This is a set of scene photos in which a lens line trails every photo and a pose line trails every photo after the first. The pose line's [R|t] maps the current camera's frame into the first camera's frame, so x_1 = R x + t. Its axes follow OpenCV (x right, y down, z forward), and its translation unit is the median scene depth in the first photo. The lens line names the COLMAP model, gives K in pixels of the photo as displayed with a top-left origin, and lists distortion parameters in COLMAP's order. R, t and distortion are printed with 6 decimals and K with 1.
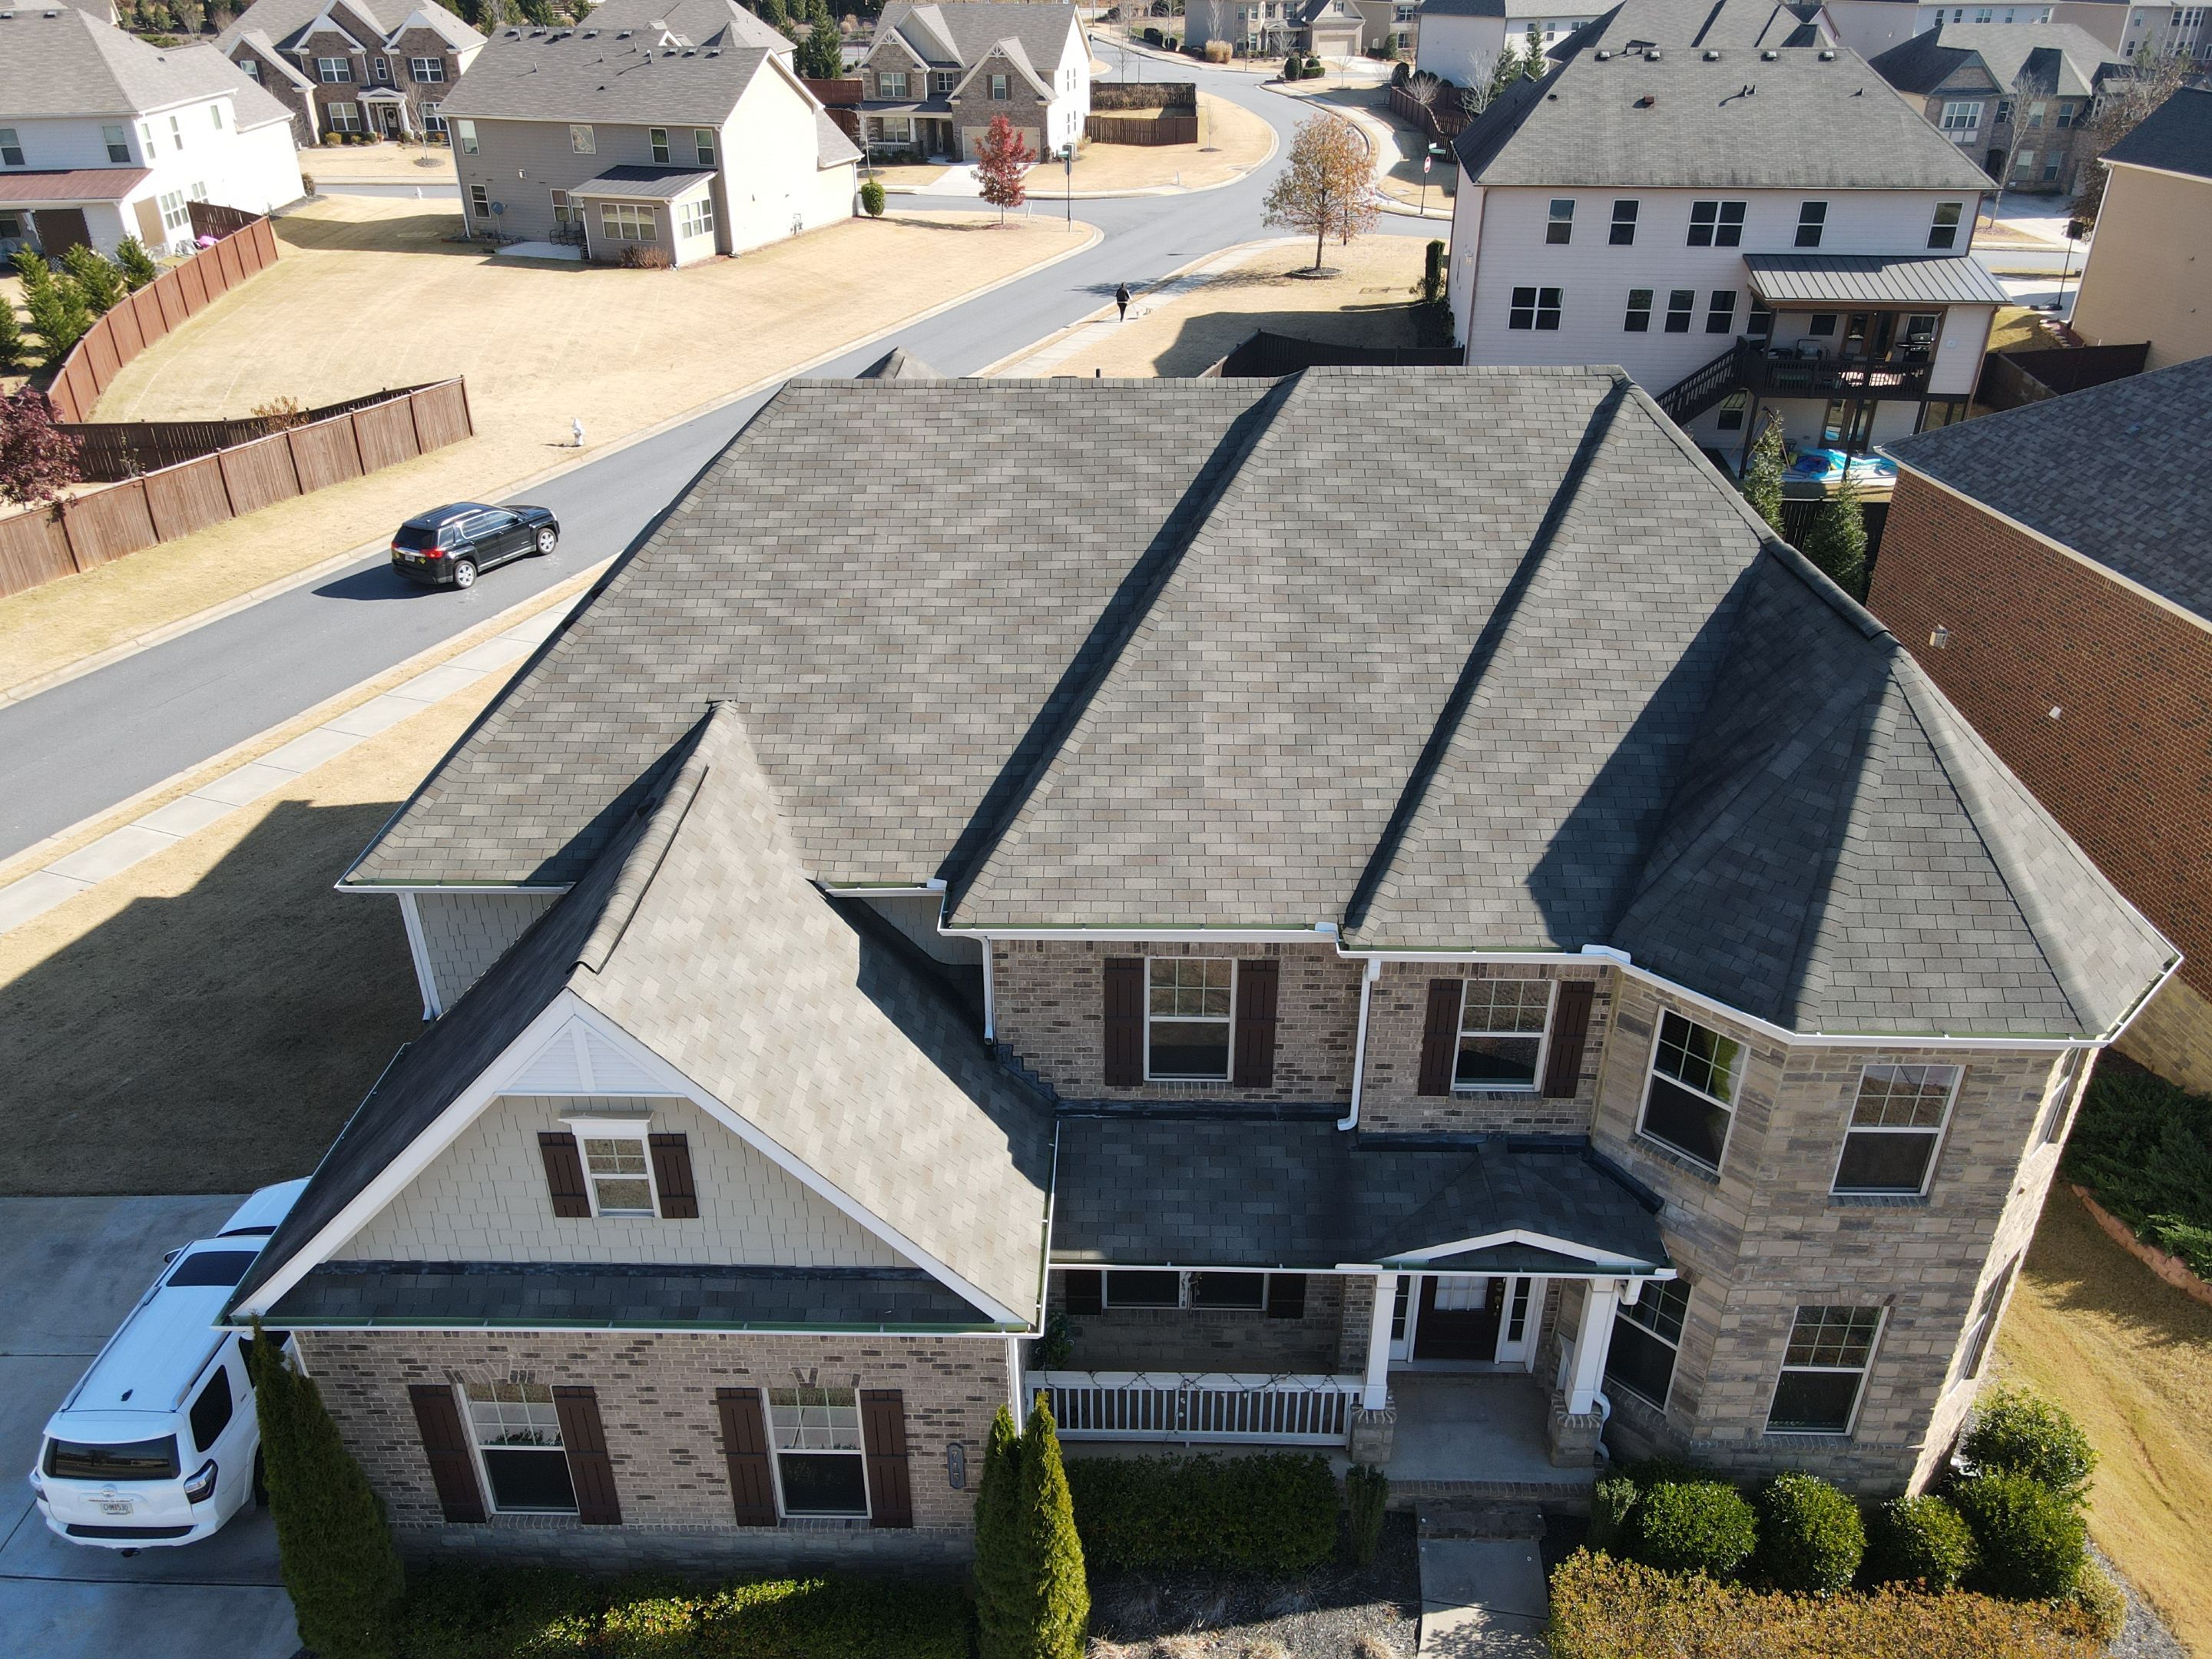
lens RADIAL K [[1619.5, 0, 1105.7], [0, 1619.5, 835.3], [0, 0, 1]] dist [0.009779, 0.001800]
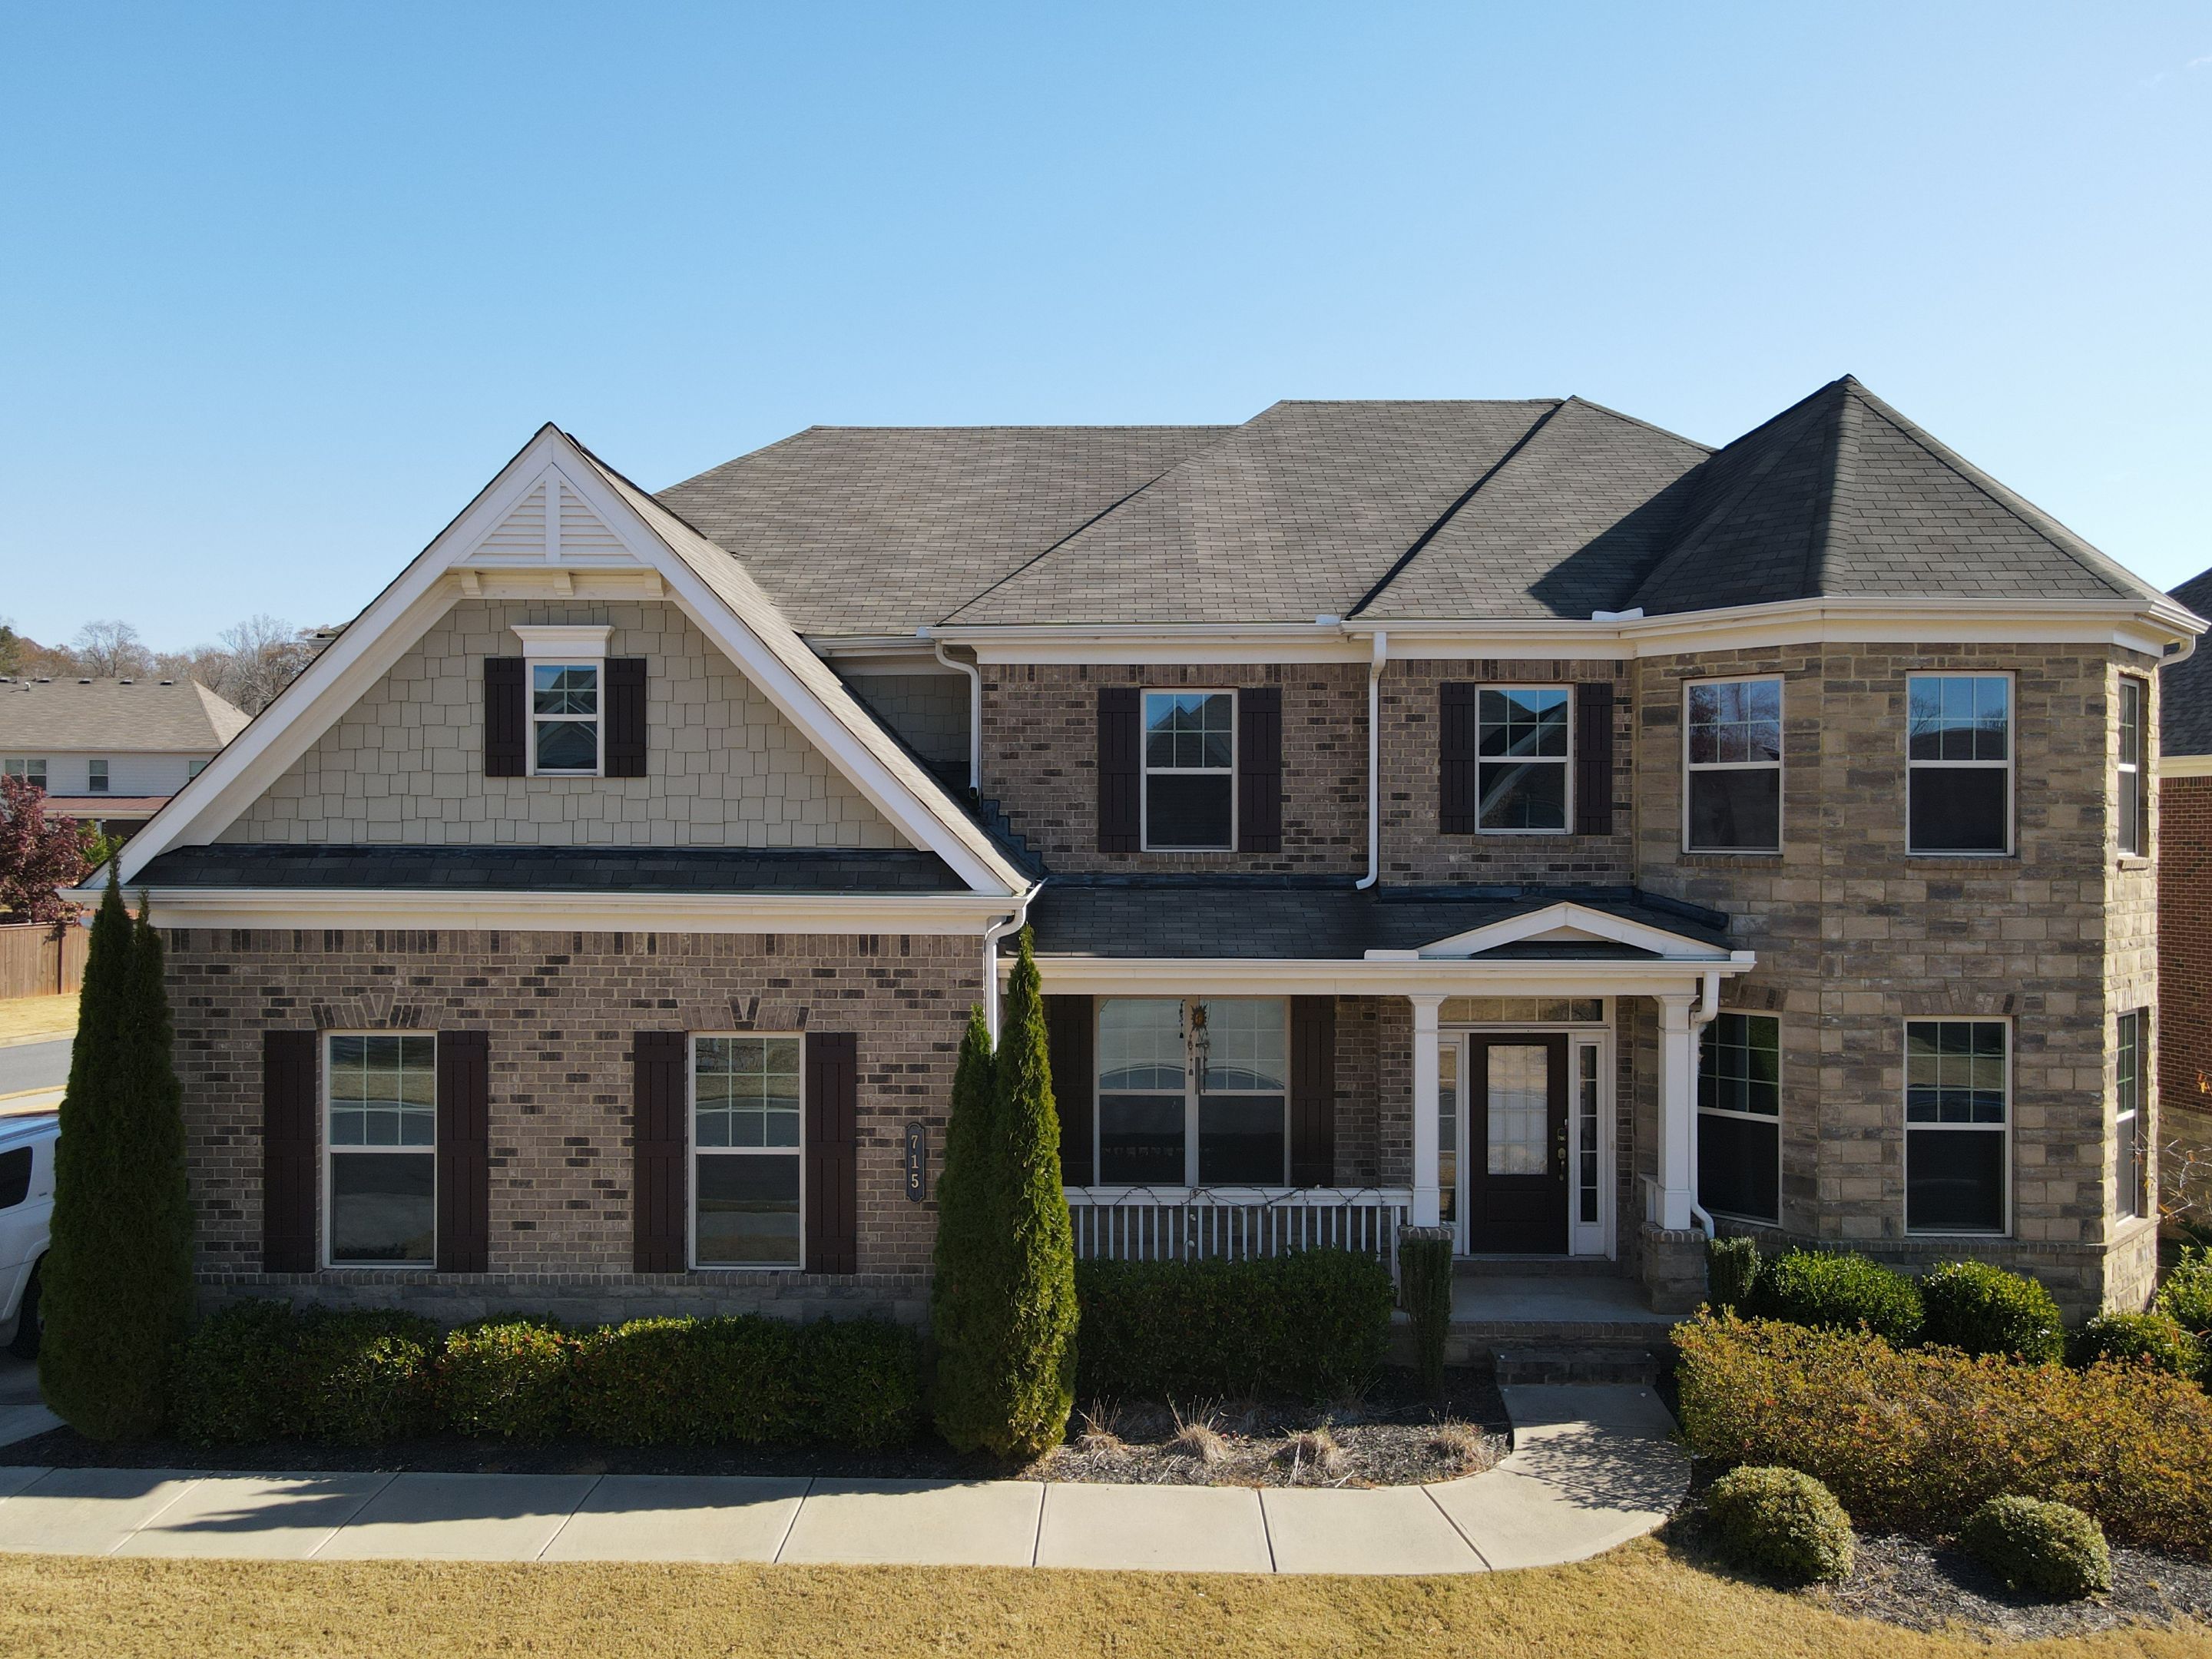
lens RADIAL K [[1619.5, 0, 1106.4], [0, 1619.5, 830.9], [0, 0, 1]] dist [0.009779, 0.001800]
pose [[0.999957, 0.002882, 0.008786, -0.004273], [0.001647, 0.879495, -0.475906, 0.613359], [-0.009099, 0.475900, 0.879452, 0.201781]]
